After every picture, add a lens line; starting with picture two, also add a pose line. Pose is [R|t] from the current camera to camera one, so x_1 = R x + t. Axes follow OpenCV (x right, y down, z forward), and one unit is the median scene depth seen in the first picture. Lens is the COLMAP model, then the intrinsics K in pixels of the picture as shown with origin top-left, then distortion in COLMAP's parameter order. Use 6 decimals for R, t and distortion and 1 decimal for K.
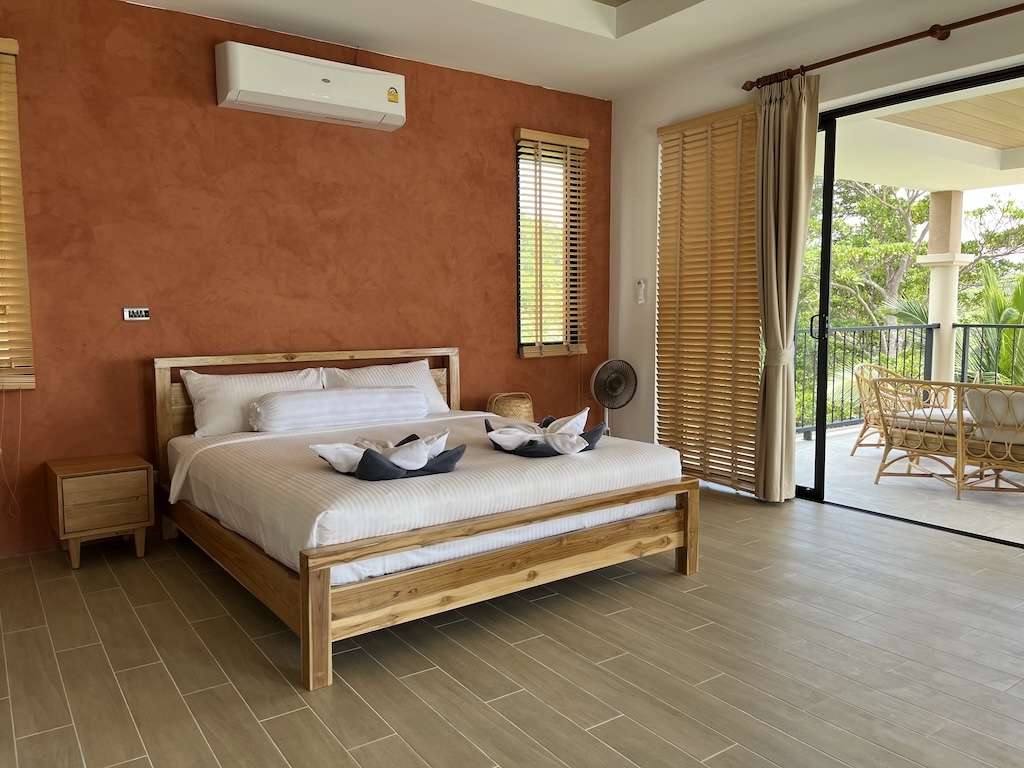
lens RADIAL K [[771.5, 0, 516.8], [0, 771.5, 385.8], [0, 0, 1]] dist [0.046503, -0.046399]
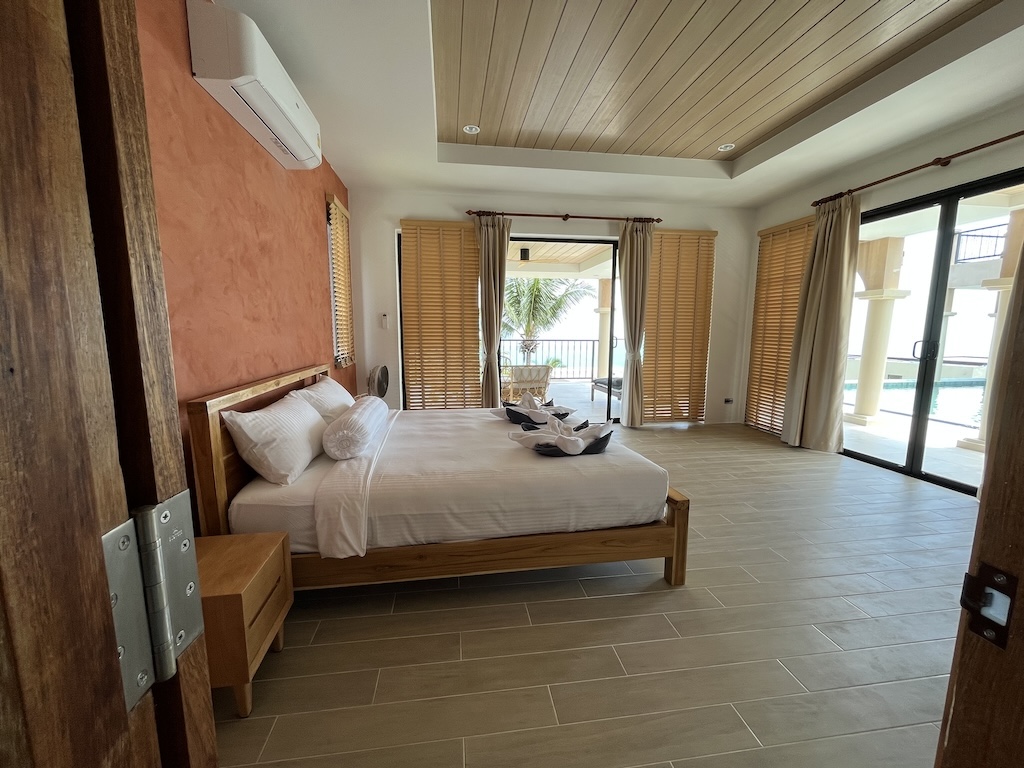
lens RADIAL K [[413.1, 0, 509.1], [0, 413.1, 386.4], [0, 0, 1]] dist [0.002093, 0.000263]
pose [[0.460492, -0.112863, 0.880460, -0.637997], [0.083302, 0.993001, 0.083721, -0.054602], [-0.883746, 0.034792, 0.466671, 0.524889]]
